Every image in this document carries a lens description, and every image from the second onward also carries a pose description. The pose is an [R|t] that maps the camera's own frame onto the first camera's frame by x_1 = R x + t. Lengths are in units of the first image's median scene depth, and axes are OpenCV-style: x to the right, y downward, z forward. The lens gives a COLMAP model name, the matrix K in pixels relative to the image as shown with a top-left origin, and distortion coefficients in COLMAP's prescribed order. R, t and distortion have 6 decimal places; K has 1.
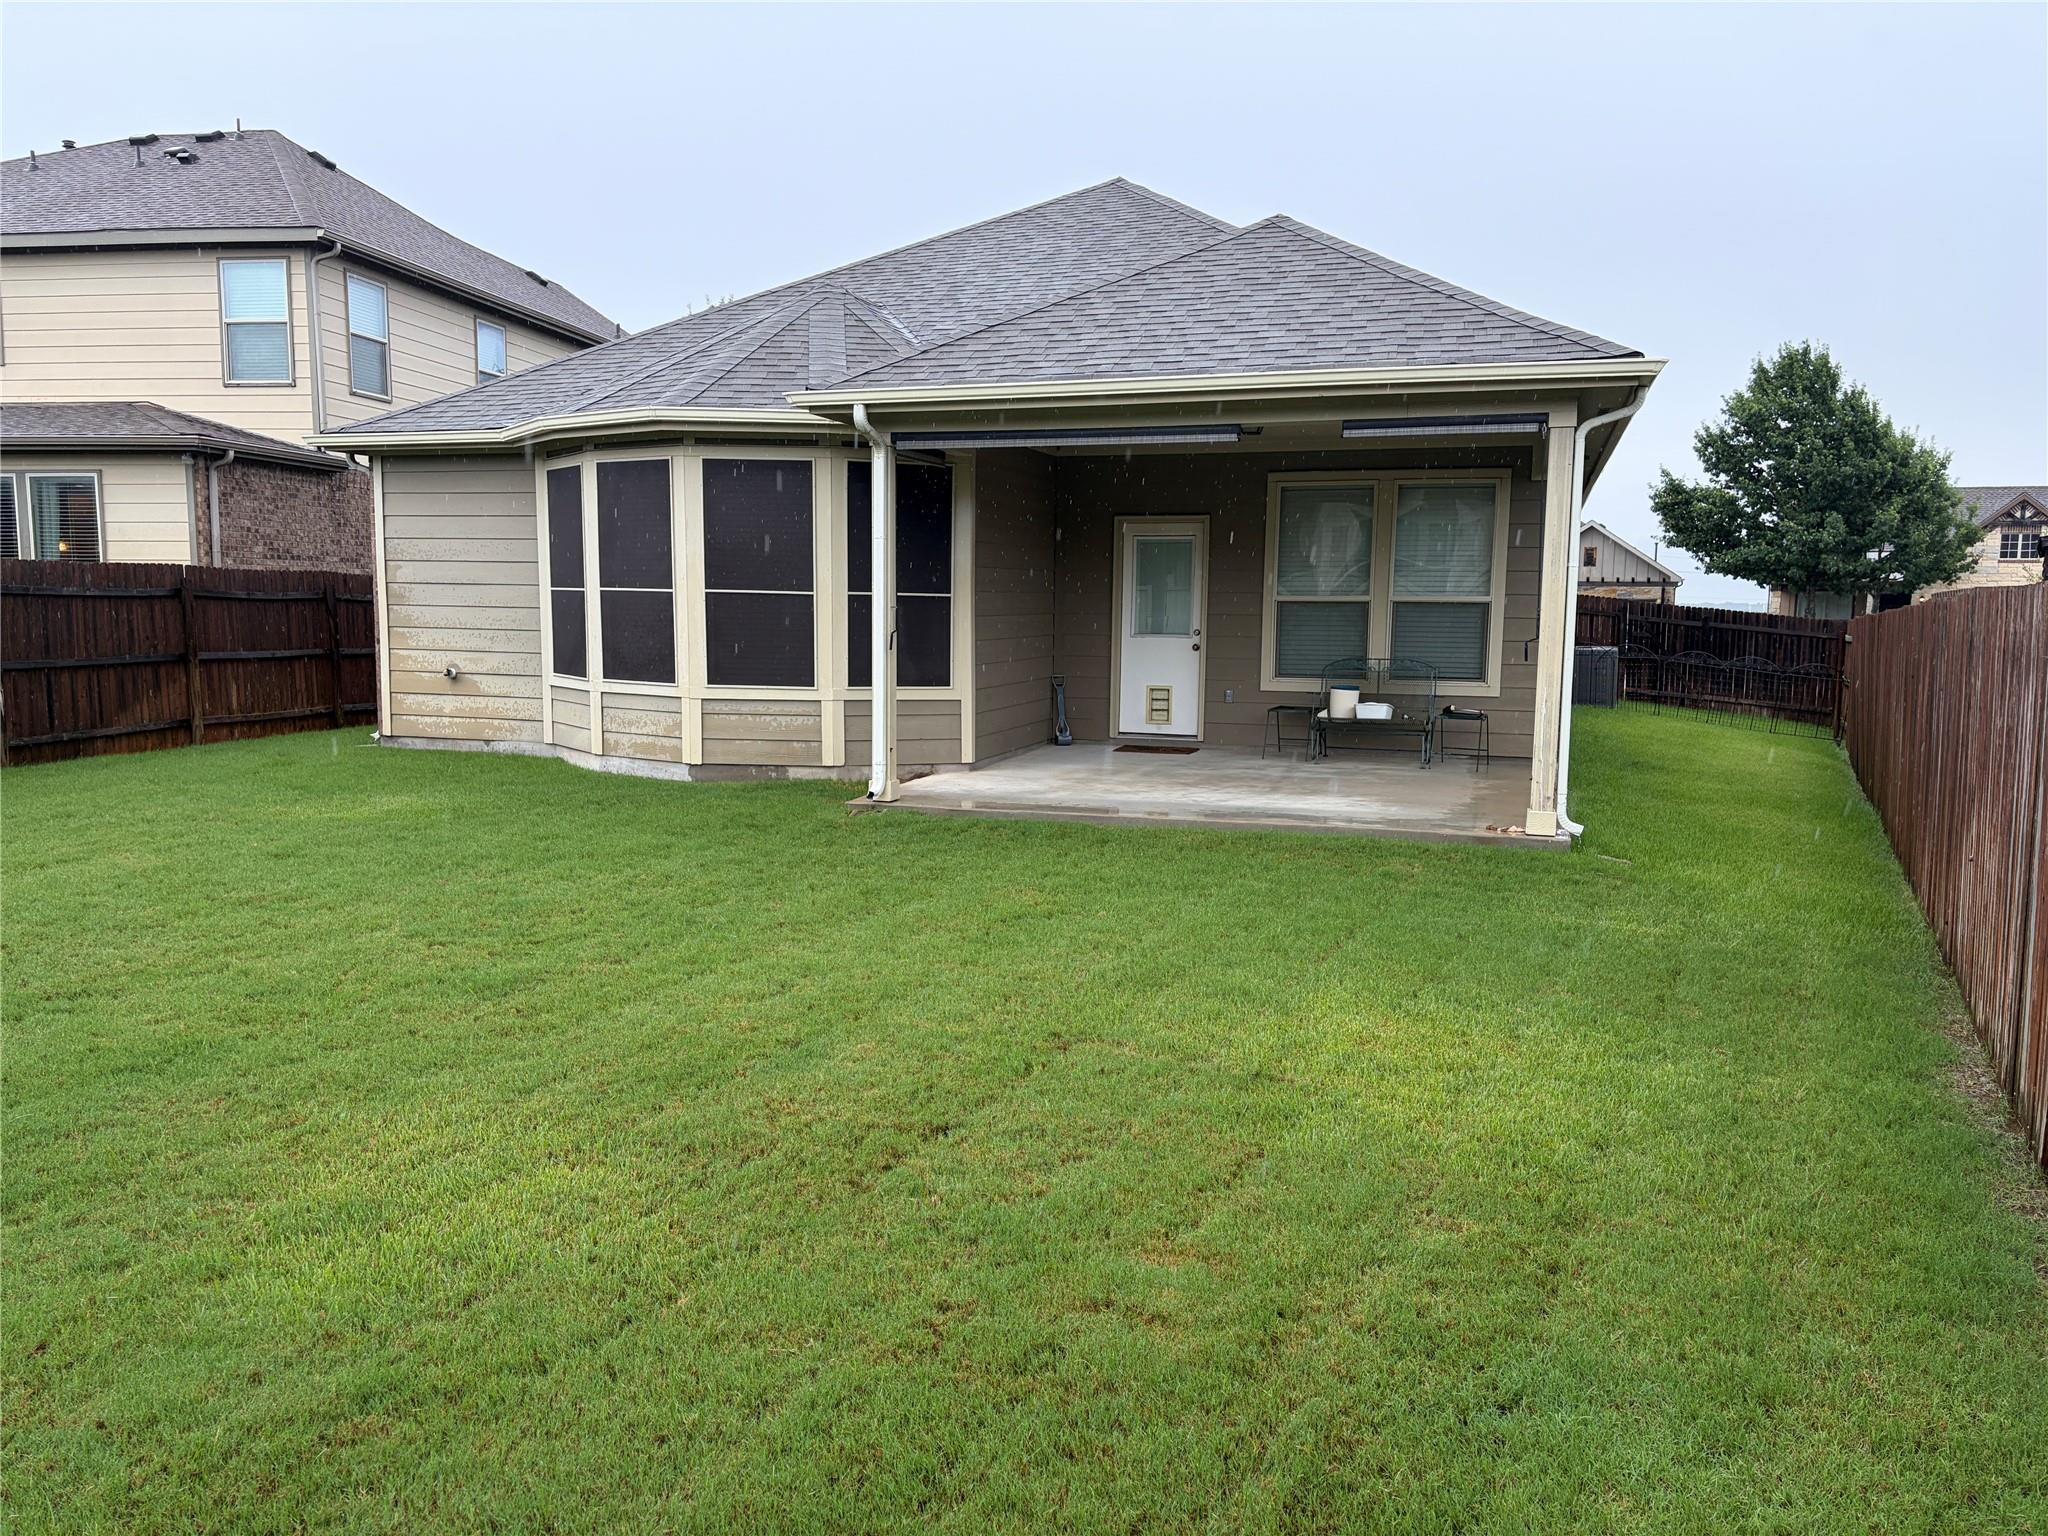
lens RADIAL K [[1562.9, 0, 995.2], [0, 1562.9, 775.5], [0, 0, 1]] dist [0.085641, -0.073915]
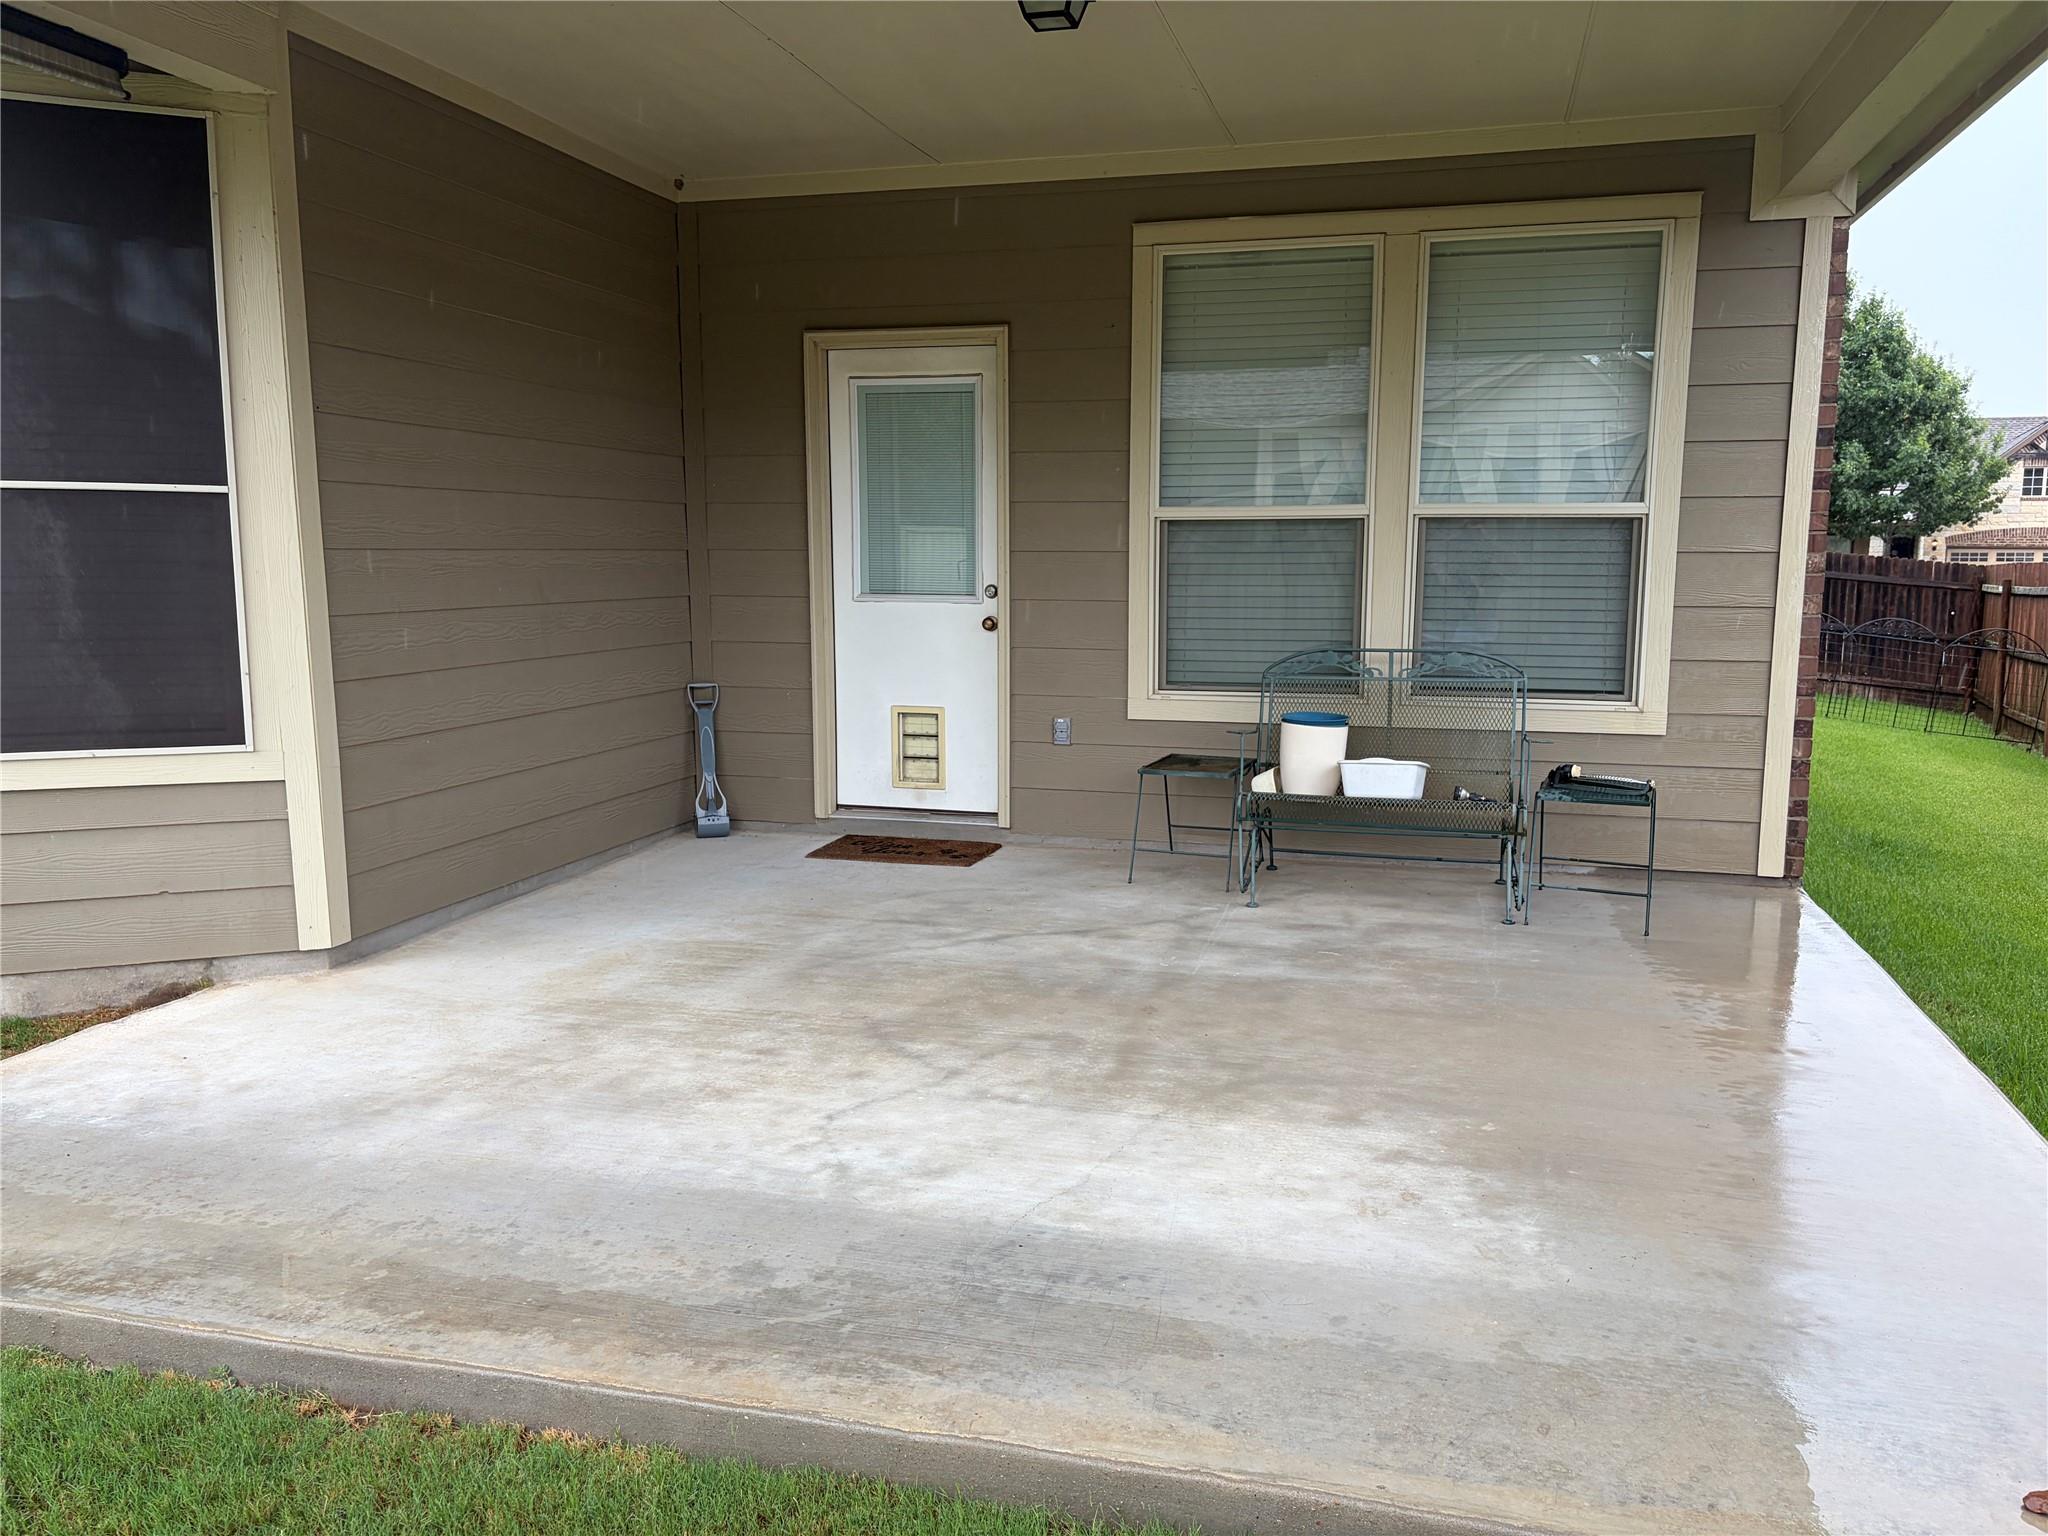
lens RADIAL K [[1569.1, 0, 1024.0], [0, 1569.1, 768.0], [0, 0, 1]] dist [0.090483, -0.089654]
pose [[0.998436, -0.015499, 0.053711, 0.113221], [0.014340, 0.999657, 0.021905, -0.049772], [-0.054032, -0.021100, 0.998316, 0.539983]]
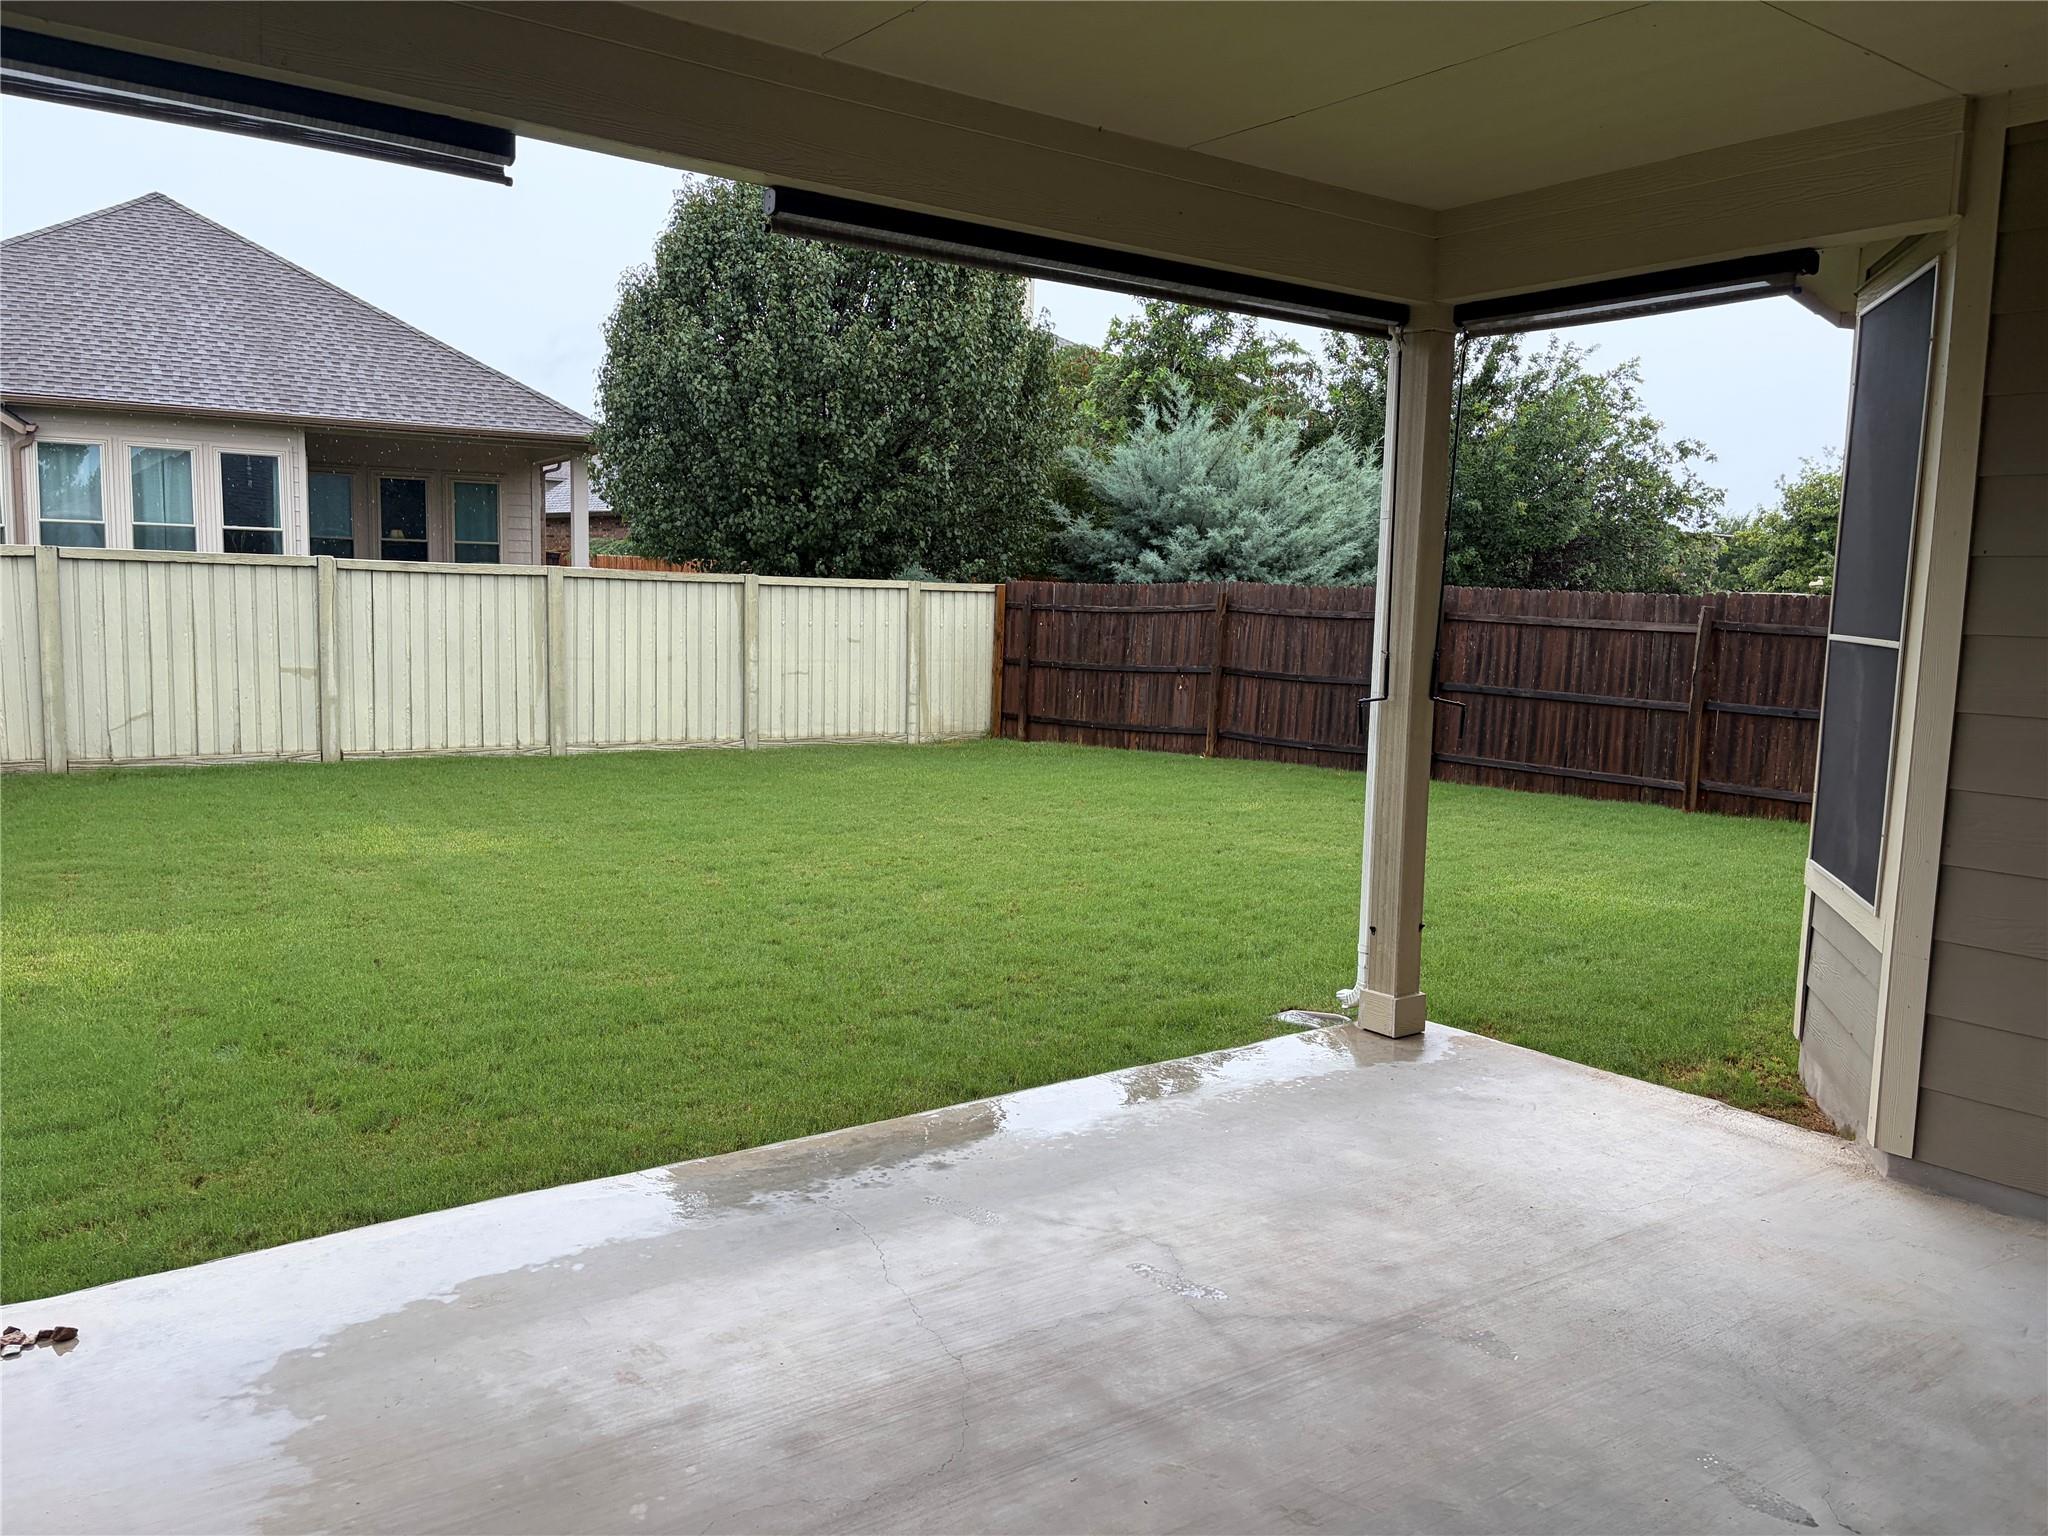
lens RADIAL K [[1569.1, 0, 1024.0], [0, 1569.1, 768.0], [0, 0, 1]] dist [0.090483, -0.089654]
pose [[-0.583134, 0.067901, -0.809533, 0.312938], [-0.117889, 0.978879, 0.167025, -0.106923], [0.803776, 0.192833, -0.562813, 0.899524]]
